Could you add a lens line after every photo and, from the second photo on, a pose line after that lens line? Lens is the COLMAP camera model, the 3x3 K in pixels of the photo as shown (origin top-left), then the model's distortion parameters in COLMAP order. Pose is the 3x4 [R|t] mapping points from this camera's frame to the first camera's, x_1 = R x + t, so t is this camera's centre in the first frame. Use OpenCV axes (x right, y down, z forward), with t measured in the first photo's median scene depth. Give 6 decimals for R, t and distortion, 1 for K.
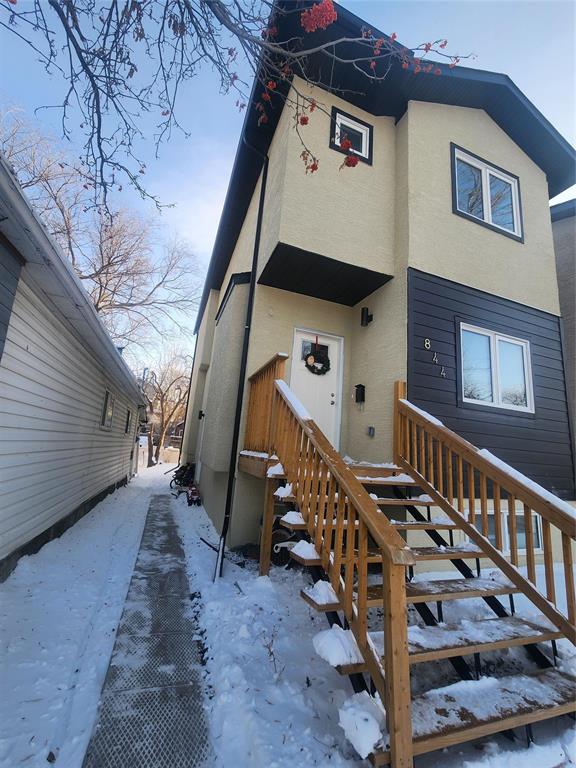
lens RADIAL K [[314.1, 0, 288.6], [0, 314.1, 382.7], [0, 0, 1]] dist [-0.001354, 0.000813]
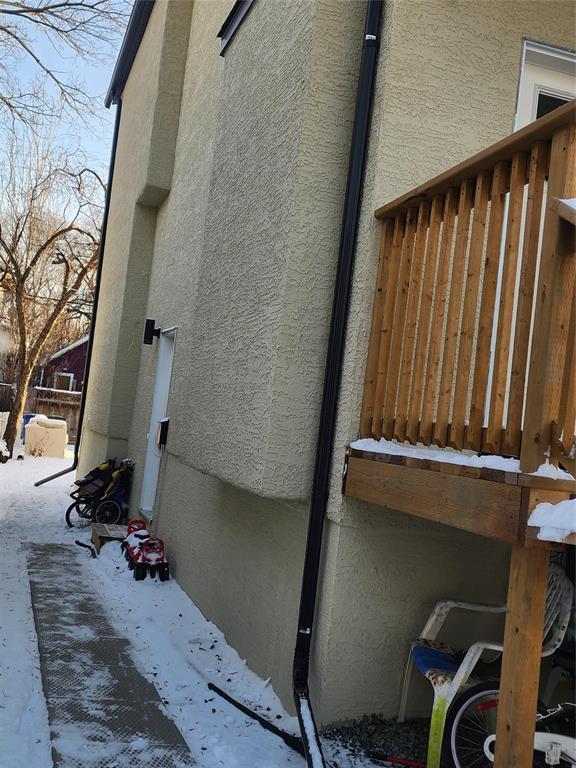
lens RADIAL K [[812.7, 0, 286.0], [0, 812.7, 383.1], [0, 0, 1]] dist [0.066671, 0.000000]
pose [[0.998451, 0.034513, -0.043643, -0.172031], [-0.027608, 0.988311, 0.149930, 0.034830], [0.048308, -0.148493, 0.987733, 0.172510]]
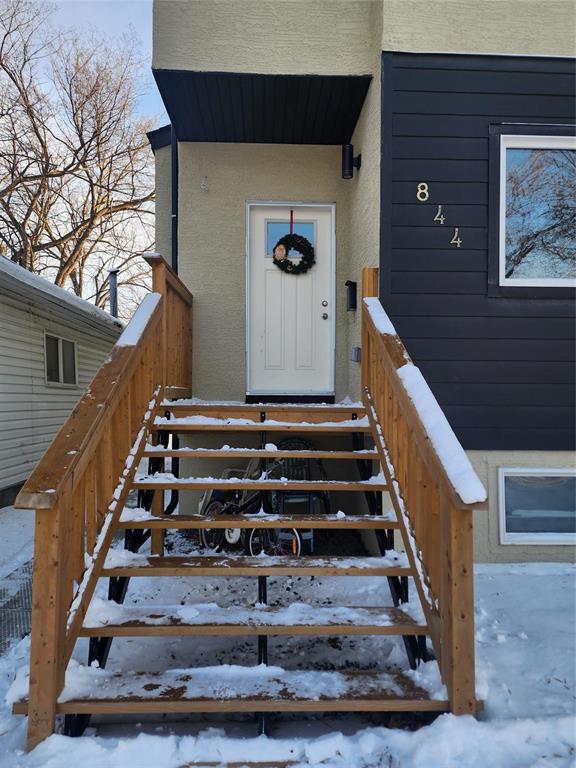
lens RADIAL K [[510.1, 0, 288.7], [0, 510.1, 384.3], [0, 0, 1]] dist [0.054389, -0.034525]
pose [[0.949140, -0.079930, -0.304540, 0.406701], [0.129377, 0.980819, 0.145793, 0.043428], [0.287045, -0.177778, 0.941276, -0.004869]]
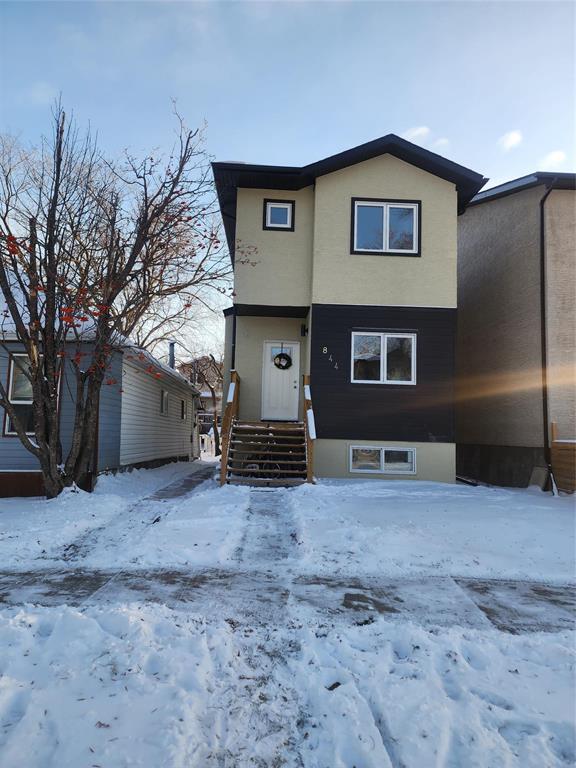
lens RADIAL K [[510.1, 0, 291.3], [0, 510.1, 384.8], [0, 0, 1]] dist [0.054389, -0.034525]
pose [[0.950671, -0.079584, -0.299819, 0.926735], [0.106630, 0.991472, 0.074929, -0.142025], [0.291299, -0.103202, 0.951049, -1.421525]]
